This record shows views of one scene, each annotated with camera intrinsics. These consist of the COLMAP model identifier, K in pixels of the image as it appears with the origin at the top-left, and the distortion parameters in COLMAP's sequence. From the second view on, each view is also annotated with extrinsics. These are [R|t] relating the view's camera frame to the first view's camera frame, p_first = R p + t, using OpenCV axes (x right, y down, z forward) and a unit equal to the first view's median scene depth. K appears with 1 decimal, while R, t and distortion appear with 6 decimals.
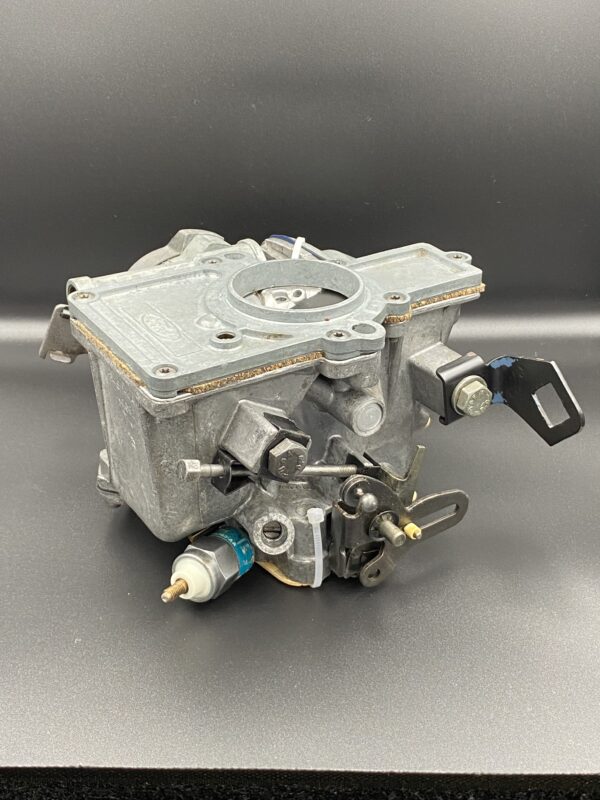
lens RADIAL K [[1167.1, 0, 300.0], [0, 1167.1, 400.0], [0, 0, 1]] dist [0.262272, -0.879084]
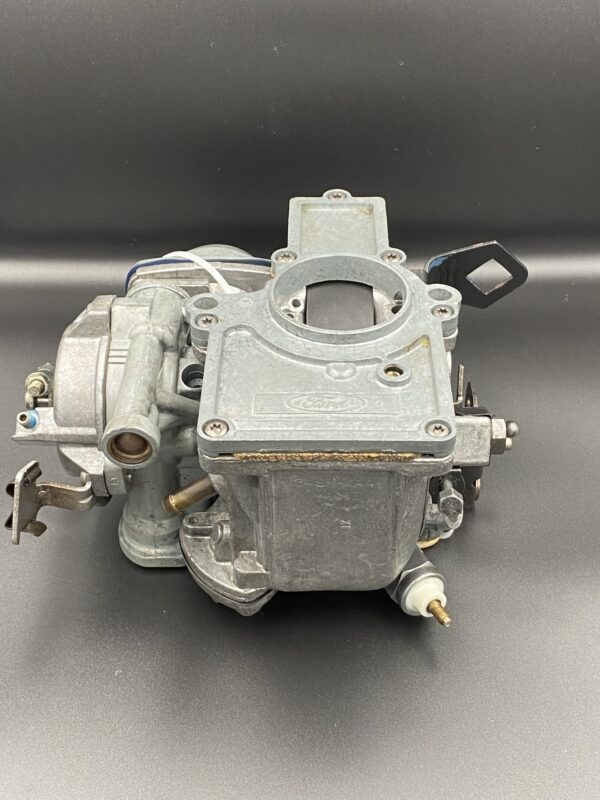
lens RADIAL K [[1167.1, 0, 300.0], [0, 1167.1, 400.0], [0, 0, 1]] dist [0.262272, -0.879084]
pose [[0.999912, -0.004767, 0.012363, -0.040985], [0.001957, 0.975951, 0.217983, -0.228498], [-0.013105, -0.217940, 0.975874, 0.057153]]
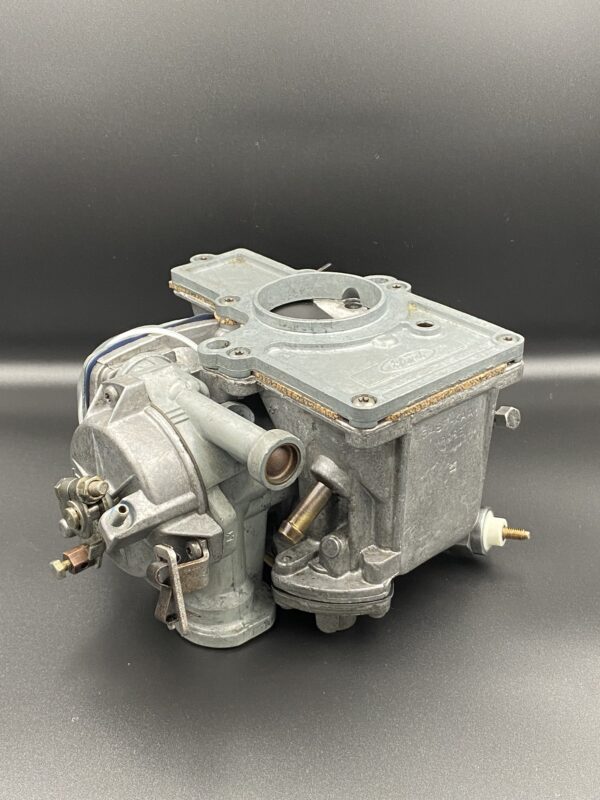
lens RADIAL K [[1167.1, 0, 300.0], [0, 1167.1, 400.0], [0, 0, 1]] dist [0.262272, -0.879084]
pose [[0.999983, -0.005787, 0.000363, -0.007363], [0.005790, 0.999938, -0.009467, -0.038091], [-0.000309, 0.009469, 0.999955, 0.050583]]
